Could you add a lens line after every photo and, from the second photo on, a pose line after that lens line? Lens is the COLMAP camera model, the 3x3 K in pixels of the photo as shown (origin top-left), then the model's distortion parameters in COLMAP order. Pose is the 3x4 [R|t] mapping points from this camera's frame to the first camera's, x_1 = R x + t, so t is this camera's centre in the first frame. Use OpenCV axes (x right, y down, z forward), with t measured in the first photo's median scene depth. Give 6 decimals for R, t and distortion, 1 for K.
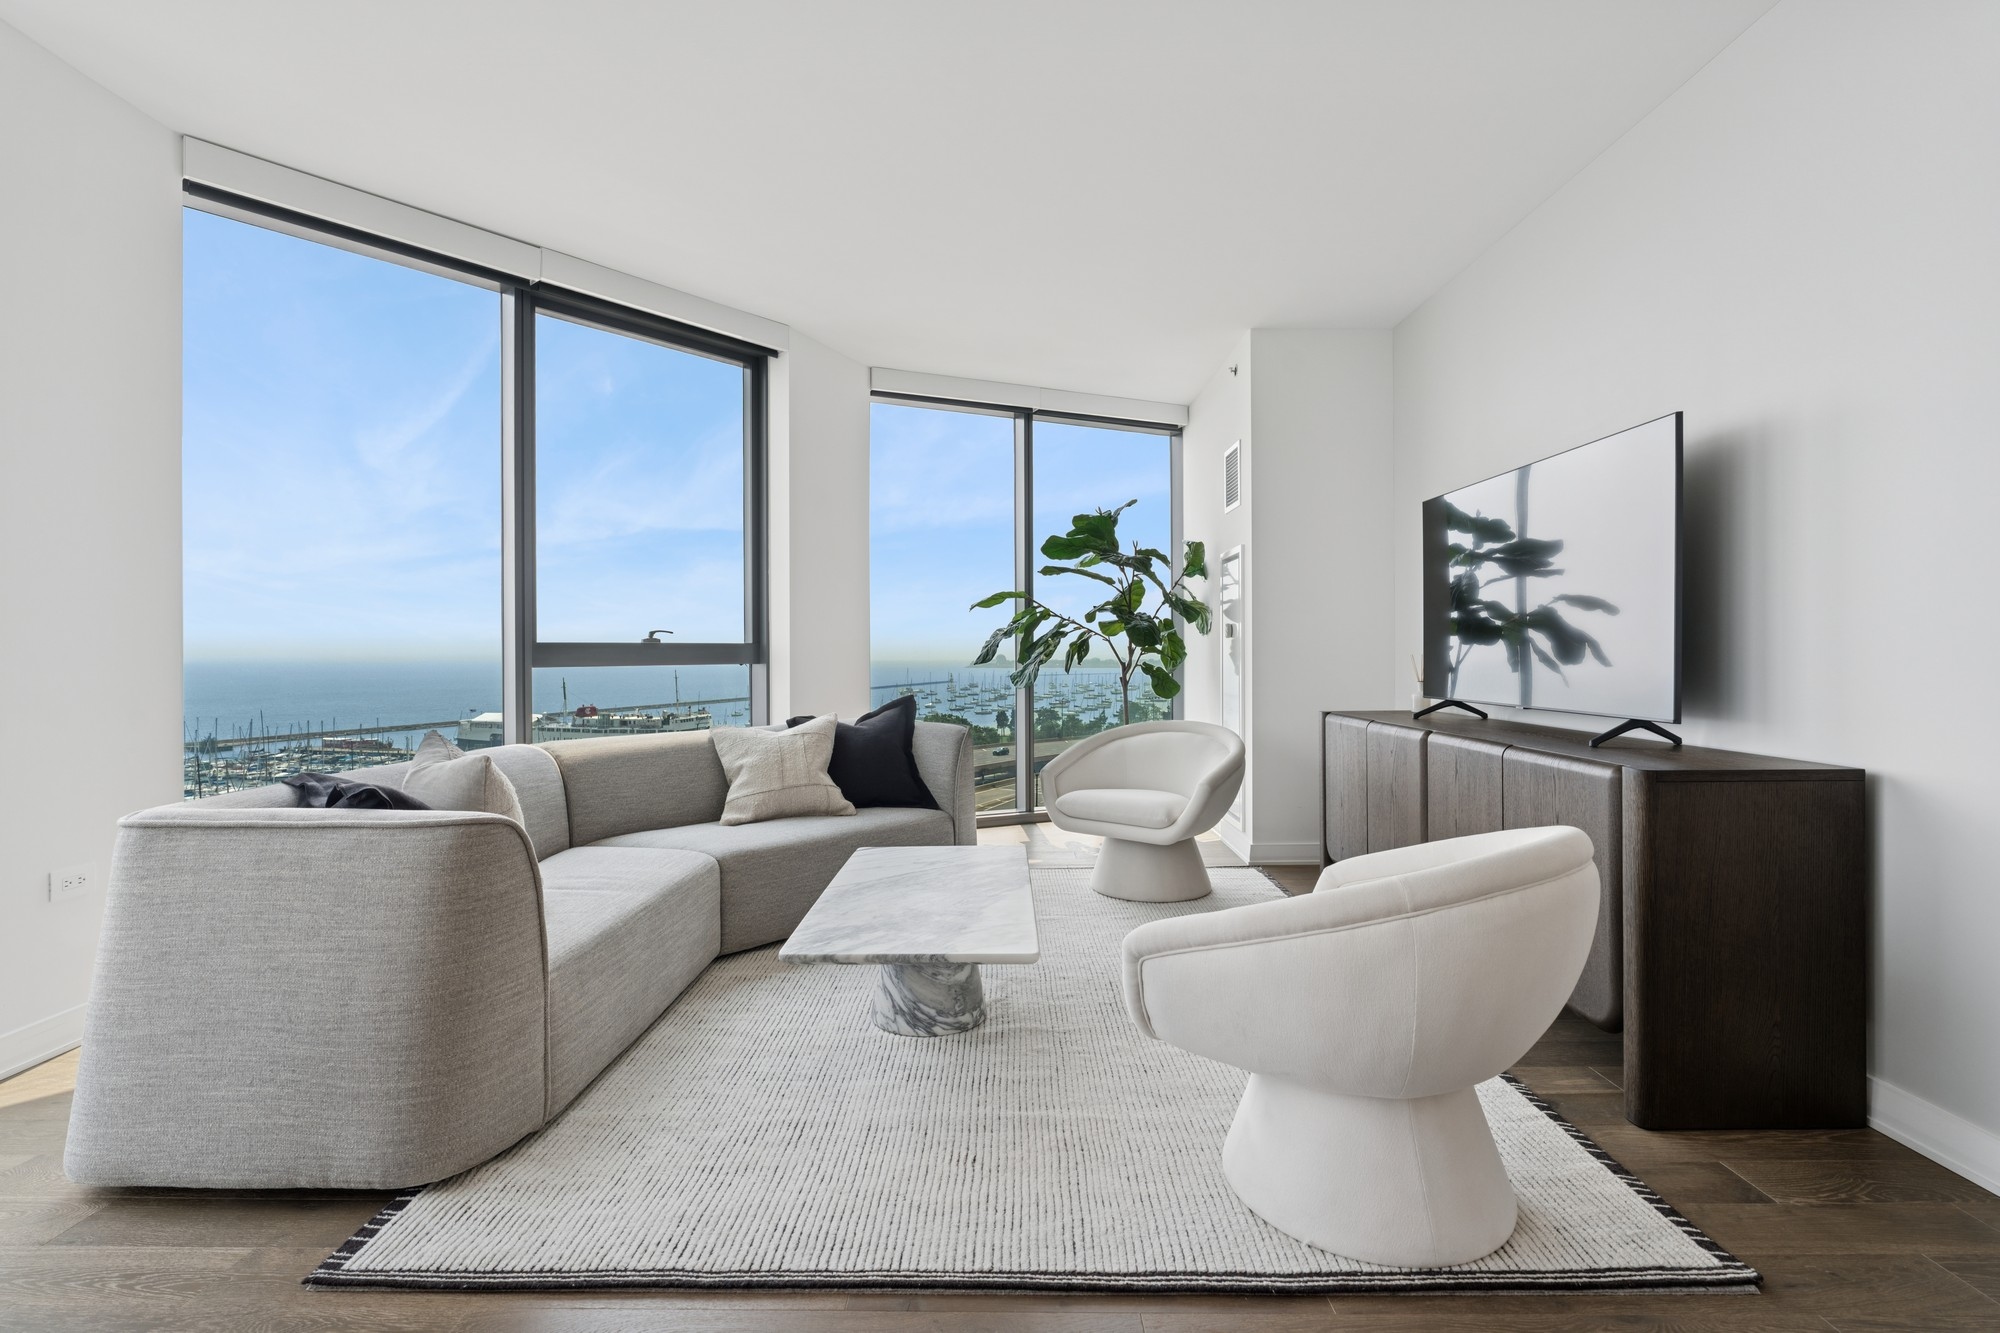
lens RADIAL K [[918.5, 0, 1000.5], [0, 918.5, 664.3], [0, 0, 1]] dist [0.000089, -0.000691]
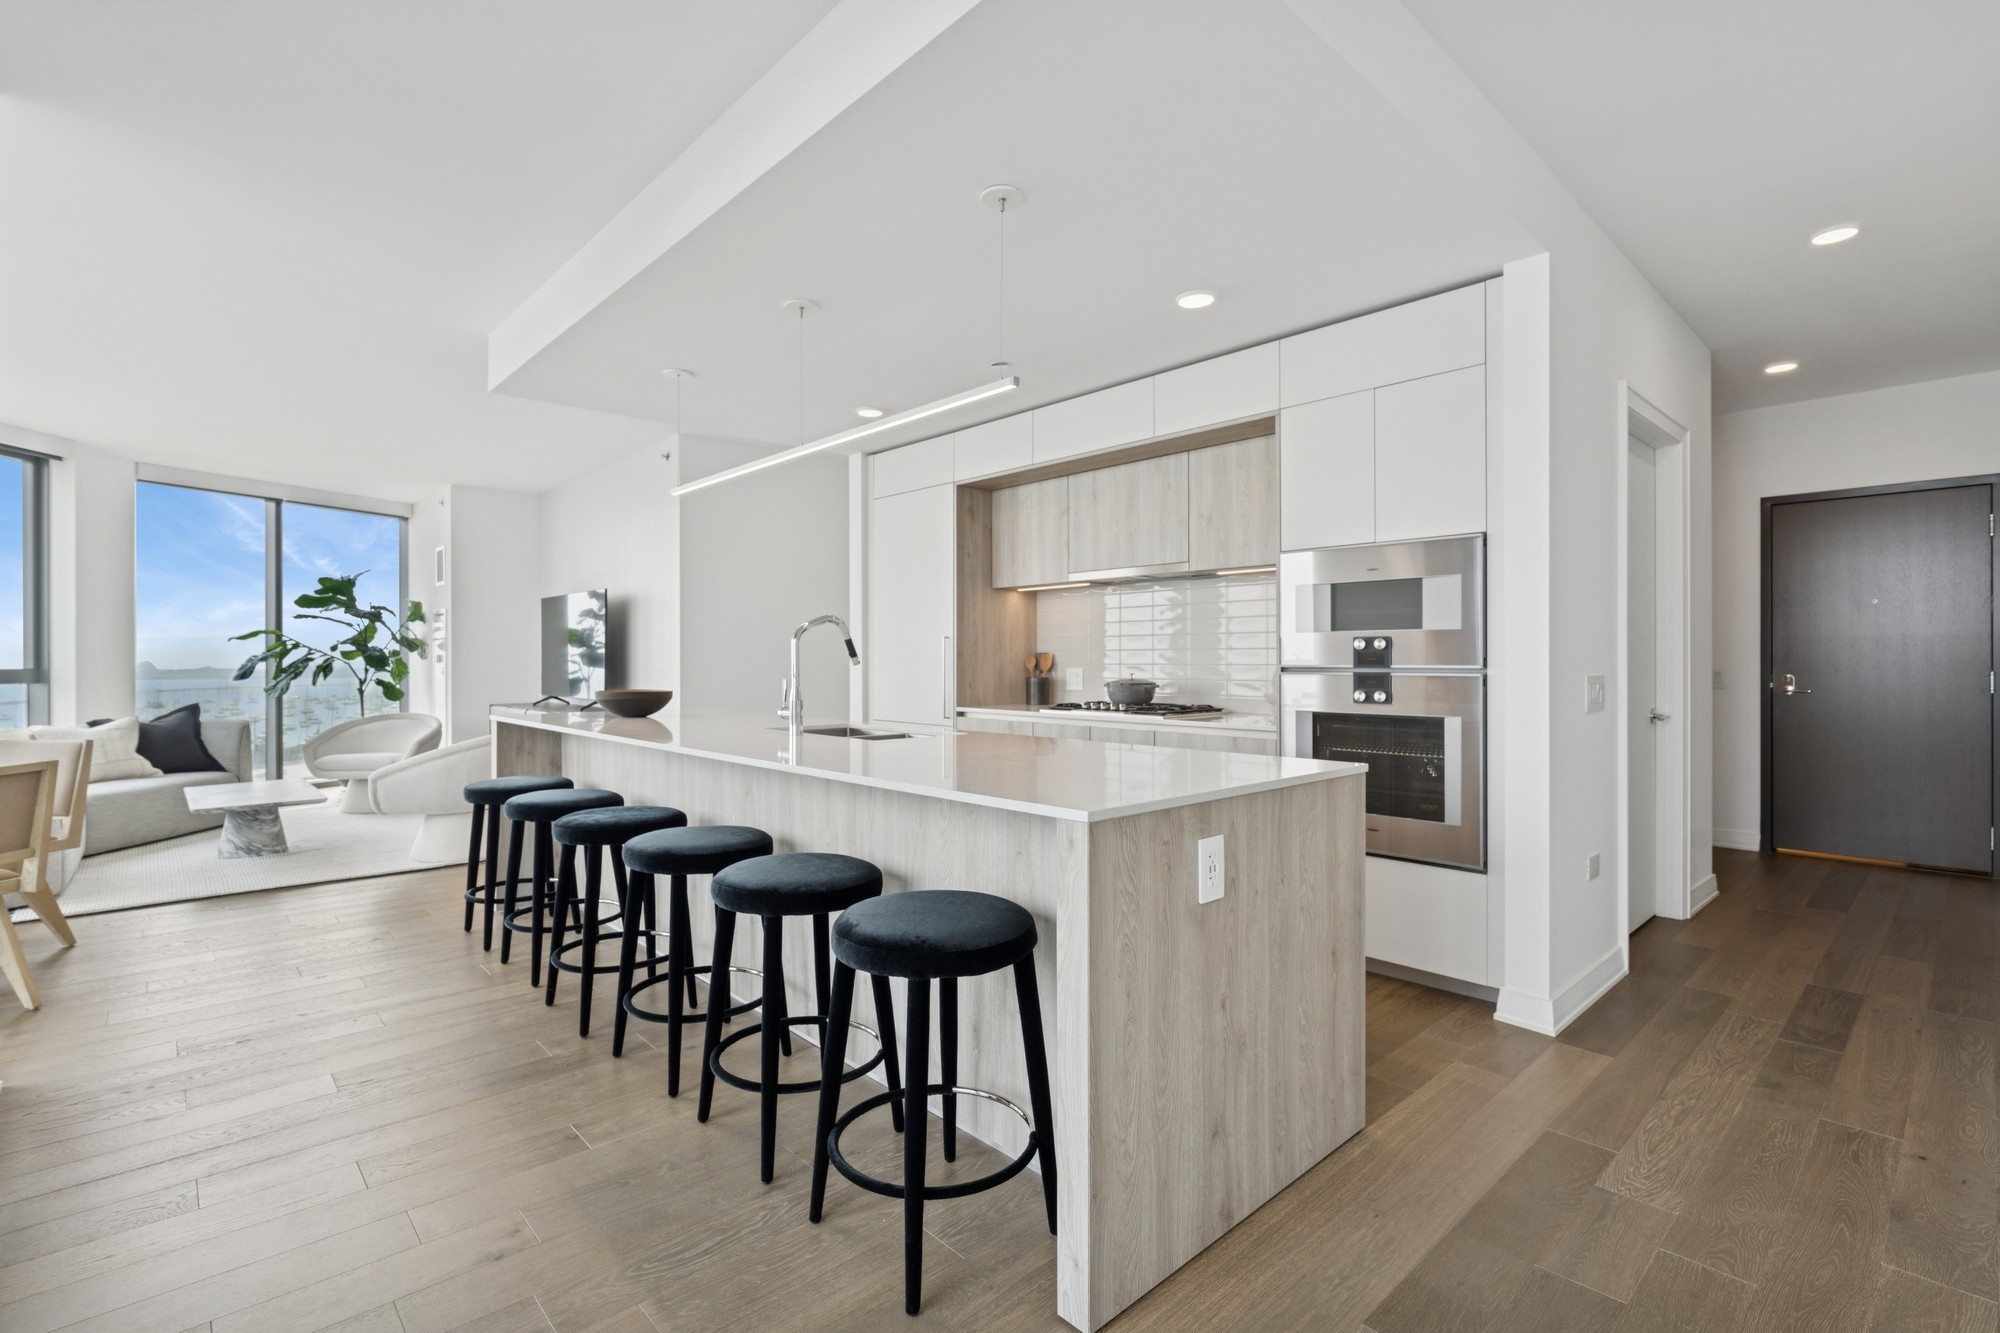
lens RADIAL K [[918.5, 0, 999.0], [0, 918.5, 656.2], [0, 0, 1]] dist [0.000089, -0.000691]
pose [[0.729727, 0.003513, 0.683729, -0.141039], [0.007983, 0.999875, -0.013657, -0.010151], [-0.683692, 0.015424, 0.729608, -0.872778]]
